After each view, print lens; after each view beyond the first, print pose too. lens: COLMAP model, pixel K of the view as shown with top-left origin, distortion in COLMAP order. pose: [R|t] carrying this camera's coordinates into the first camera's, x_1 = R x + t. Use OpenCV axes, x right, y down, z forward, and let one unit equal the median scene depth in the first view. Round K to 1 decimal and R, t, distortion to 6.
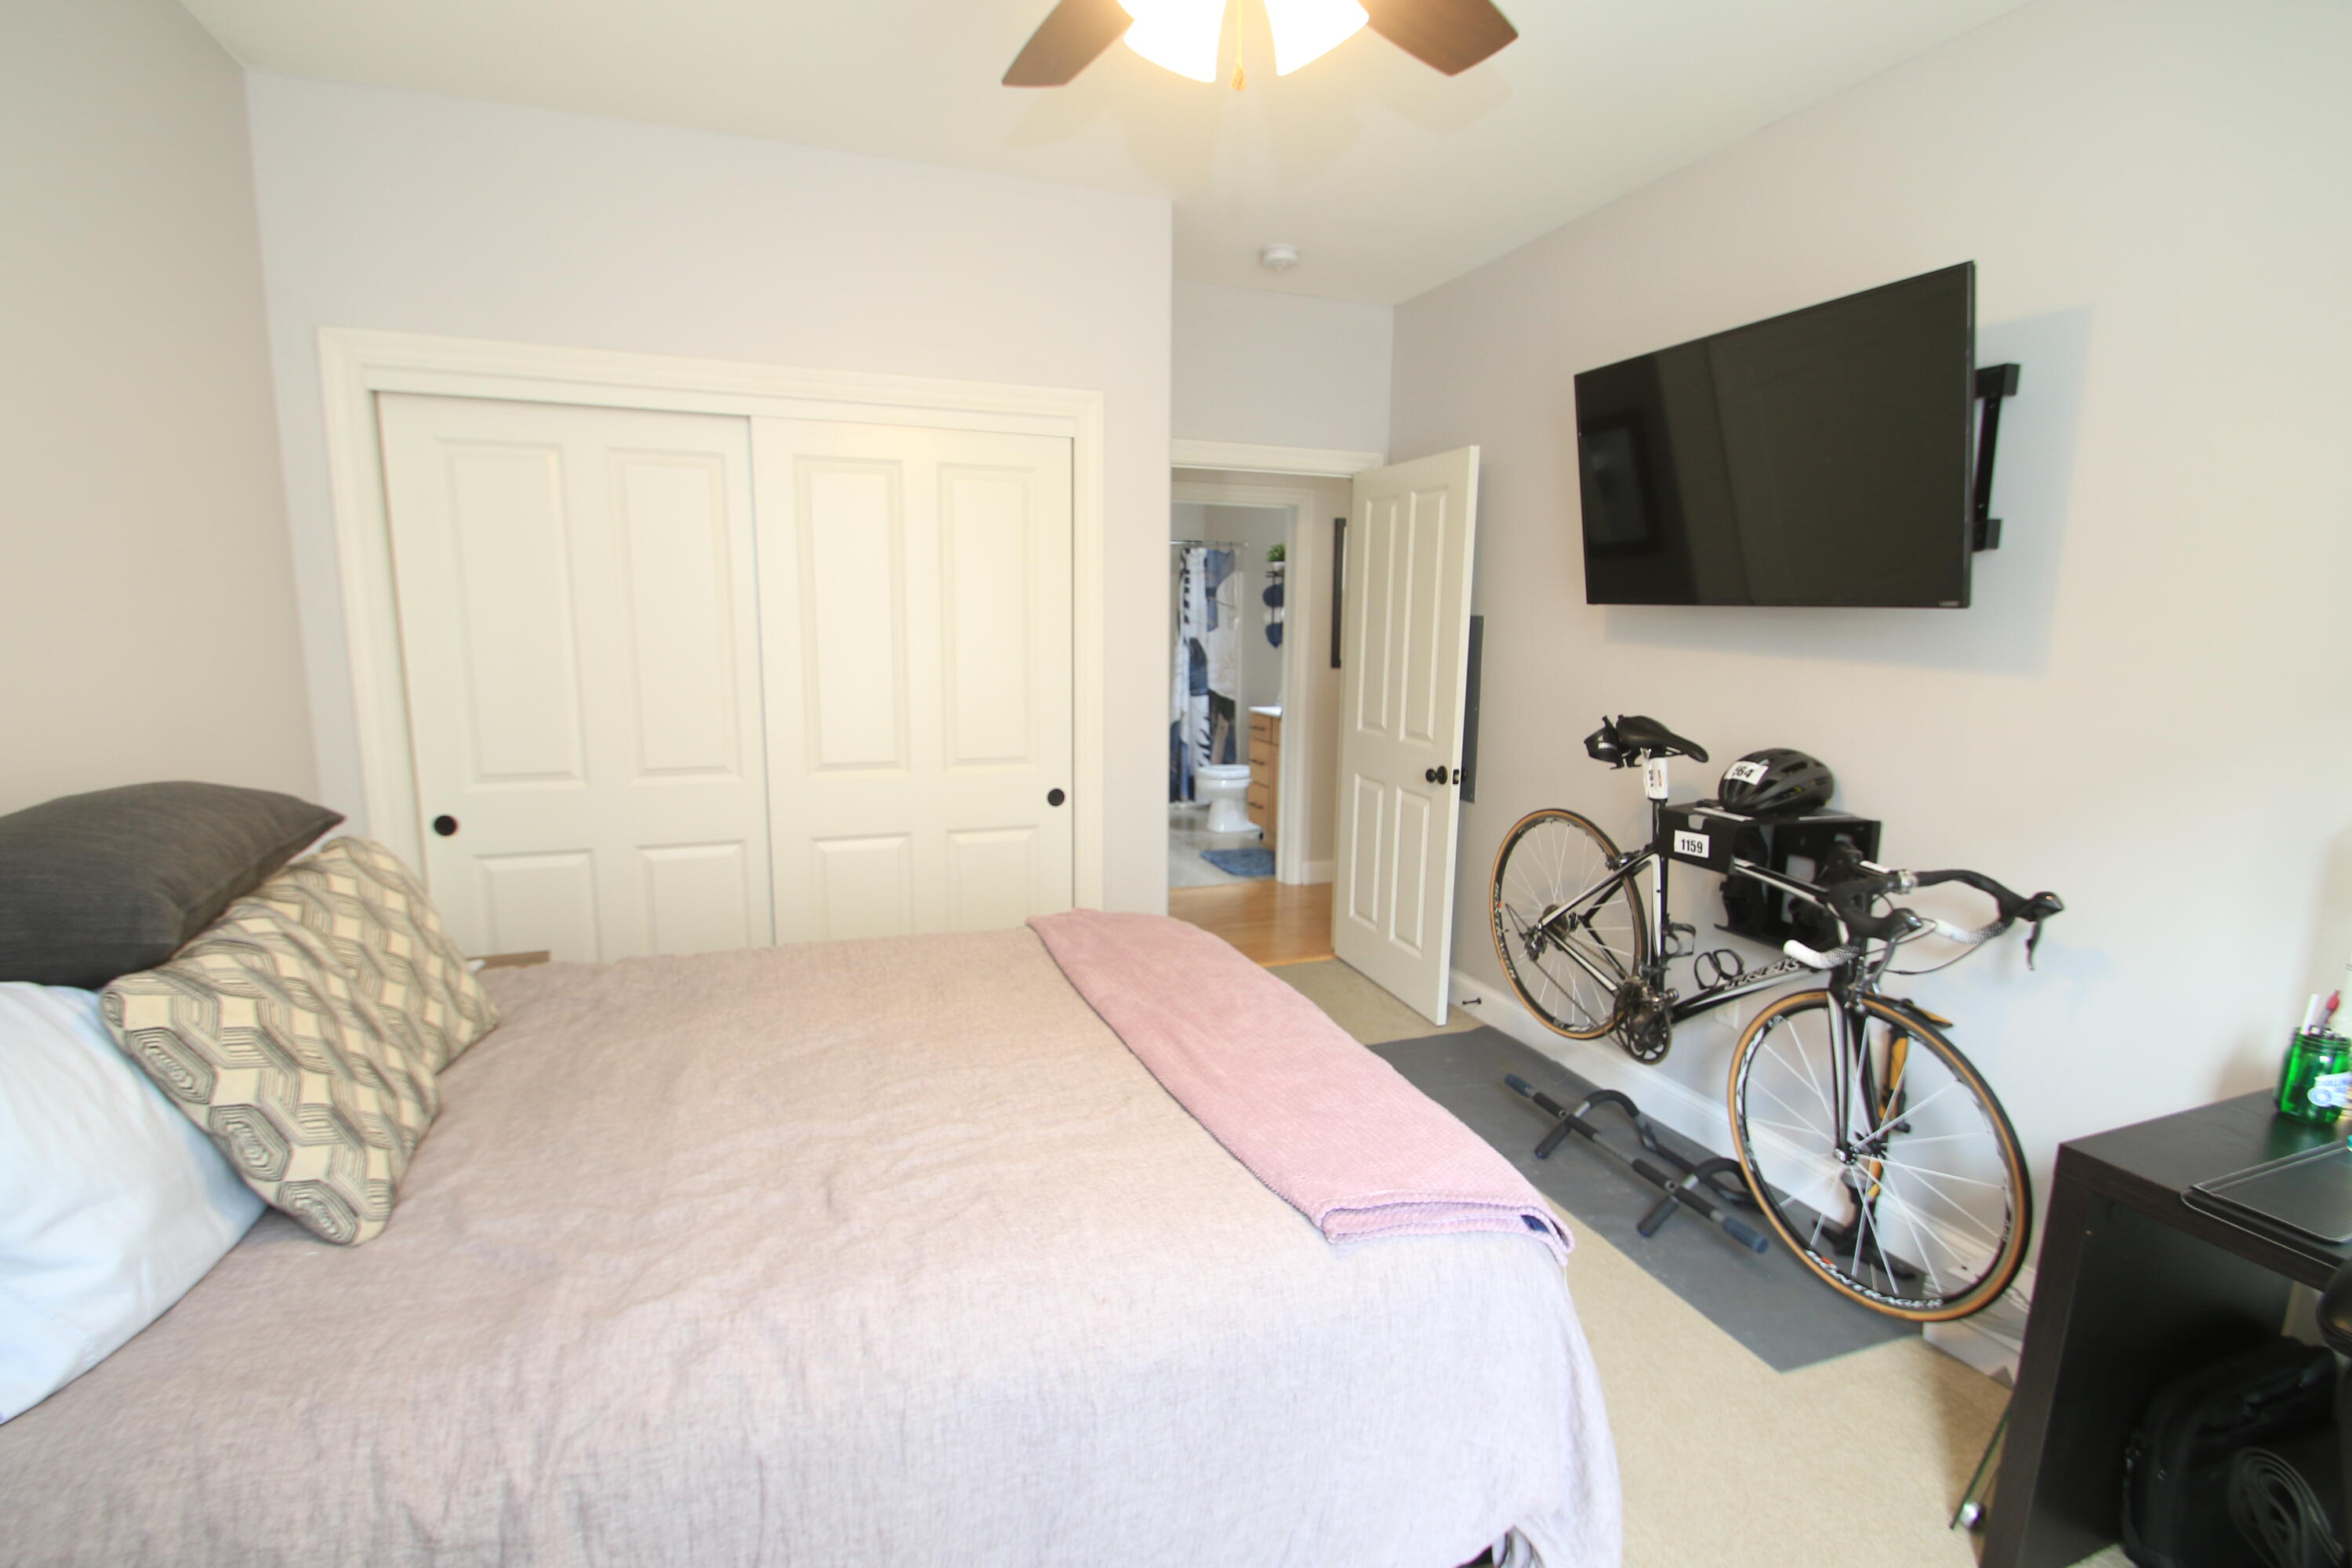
lens RADIAL K [[1088.0, 0, 1170.3], [0, 1088.0, 787.6], [0, 0, 1]] dist [0.006434, -0.012461]
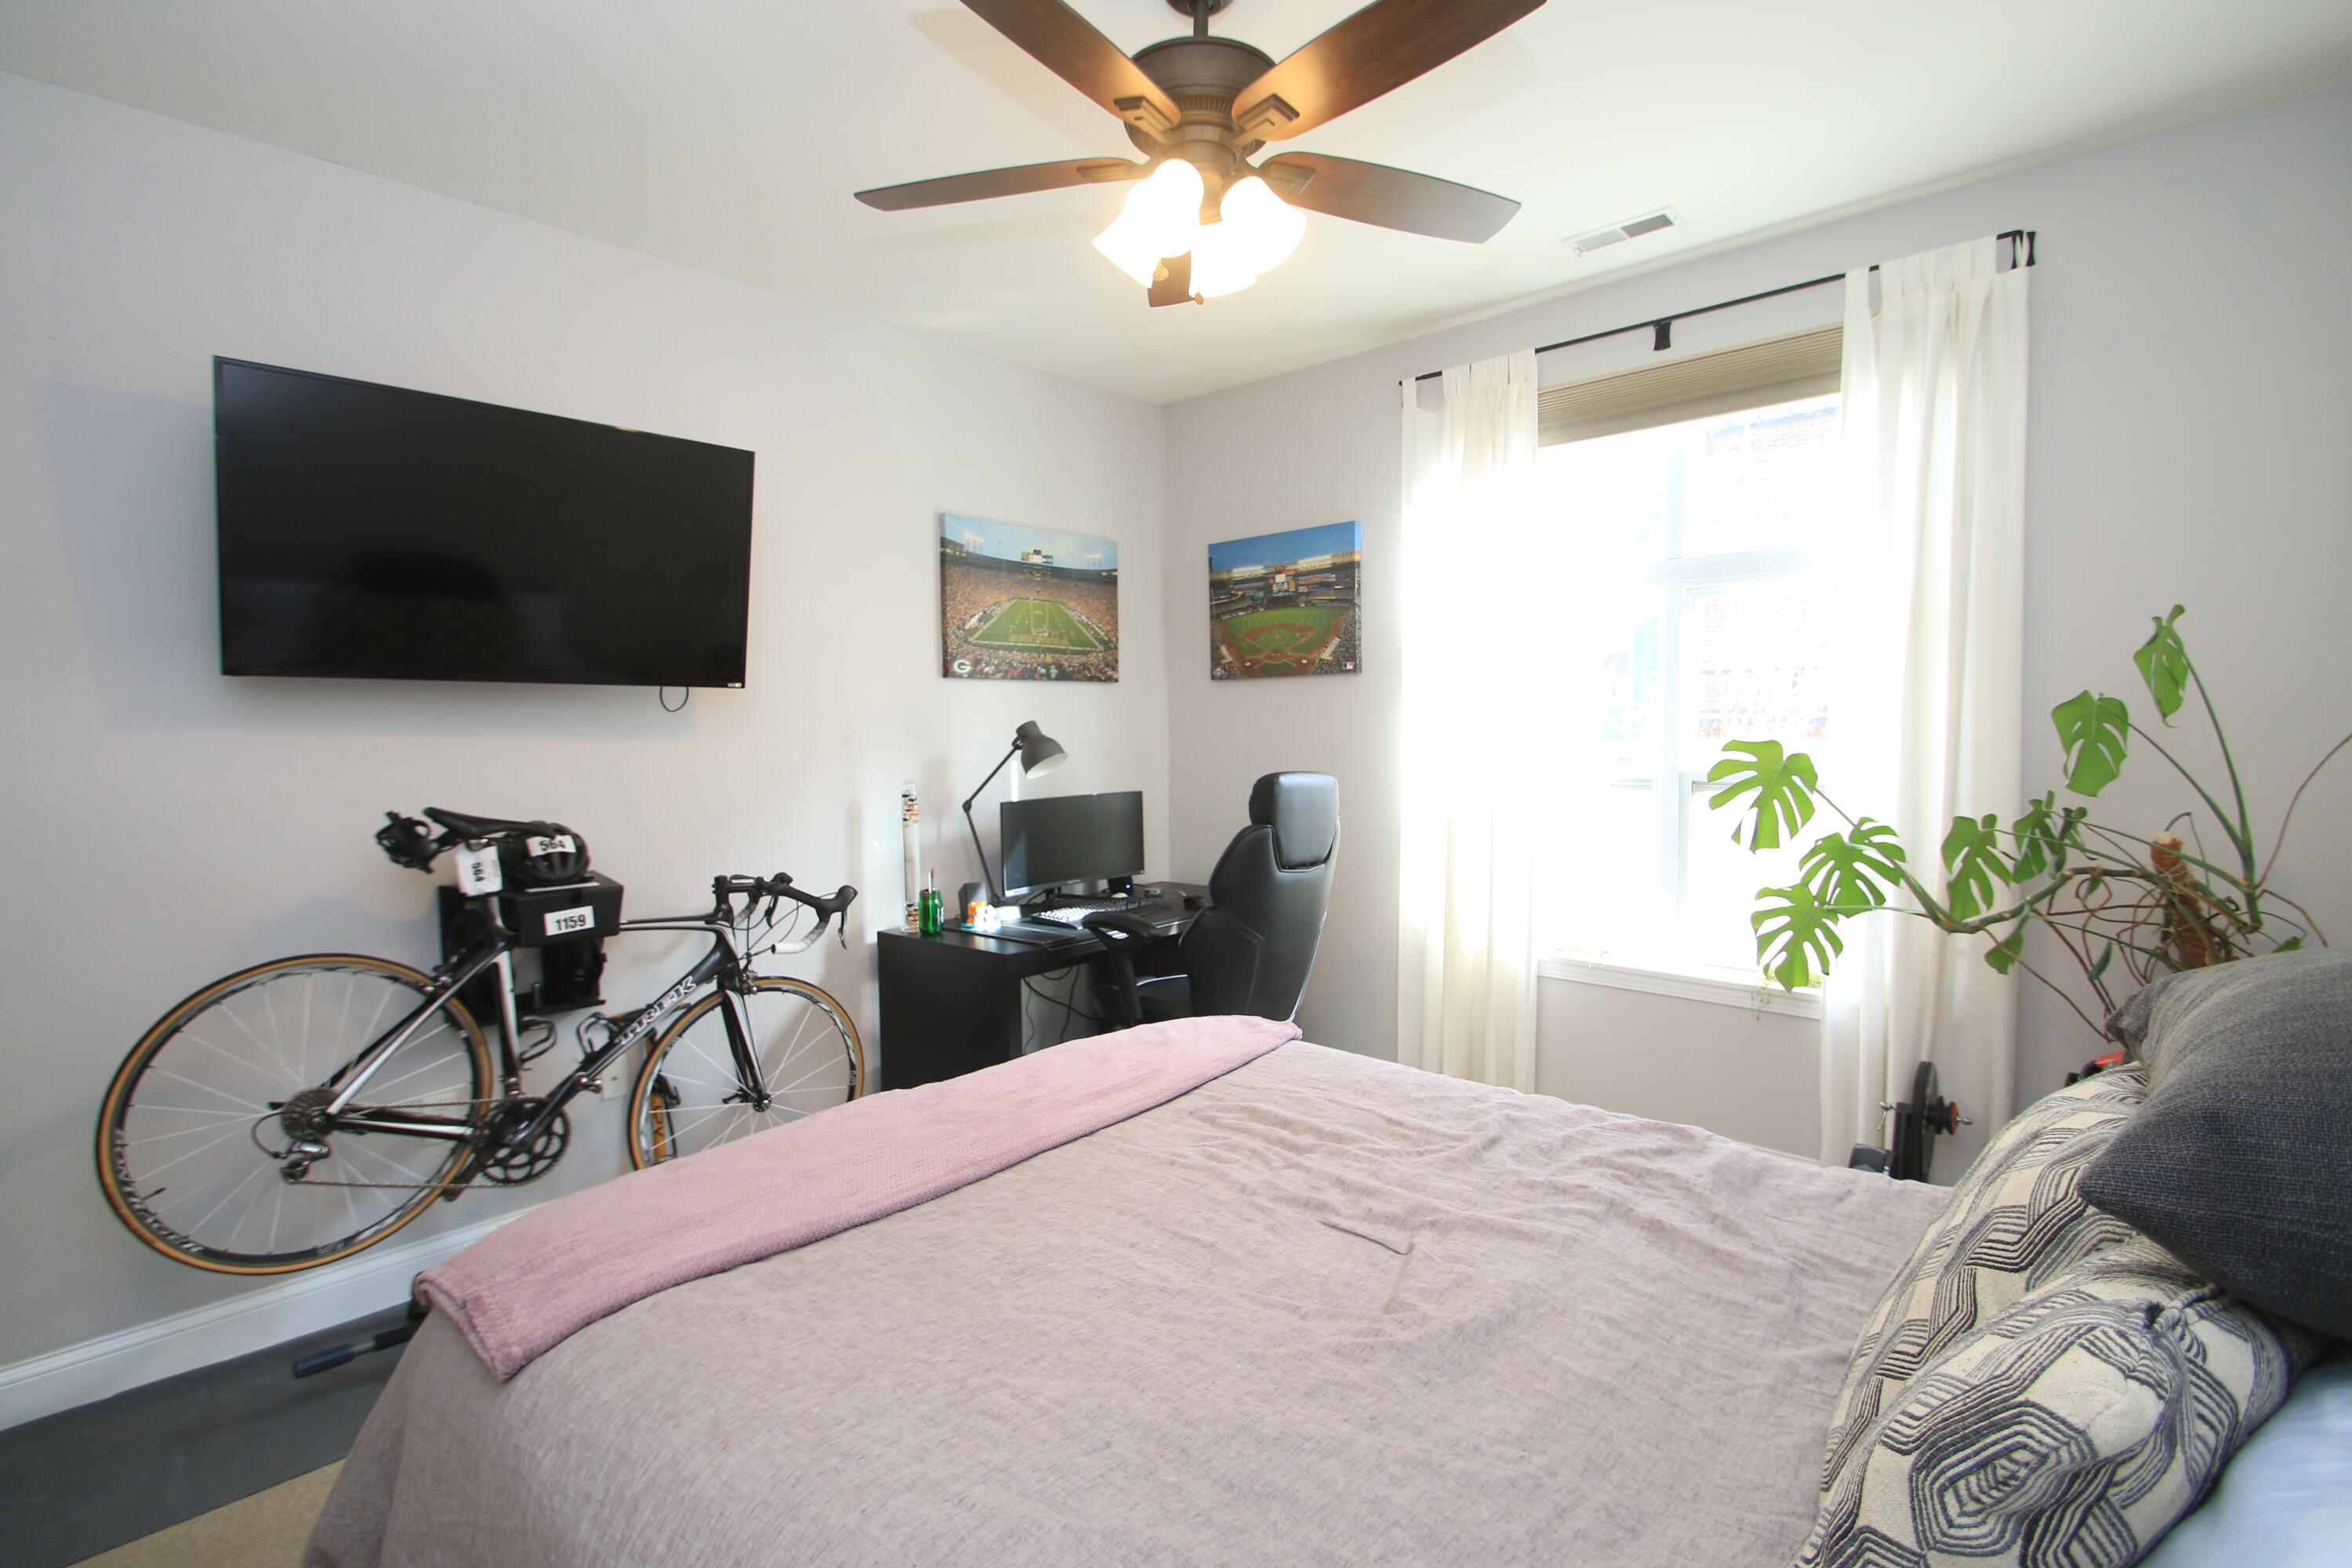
lens RADIAL K [[1088.0, 0, 1170.2], [0, 1088.0, 783.8], [0, 0, 1]] dist [0.006434, -0.012461]
pose [[-0.458723, -0.059292, 0.886599, -0.603689], [0.149083, 0.978492, 0.142572, -0.122437], [-0.875984, 0.197578, -0.440018, 0.885355]]
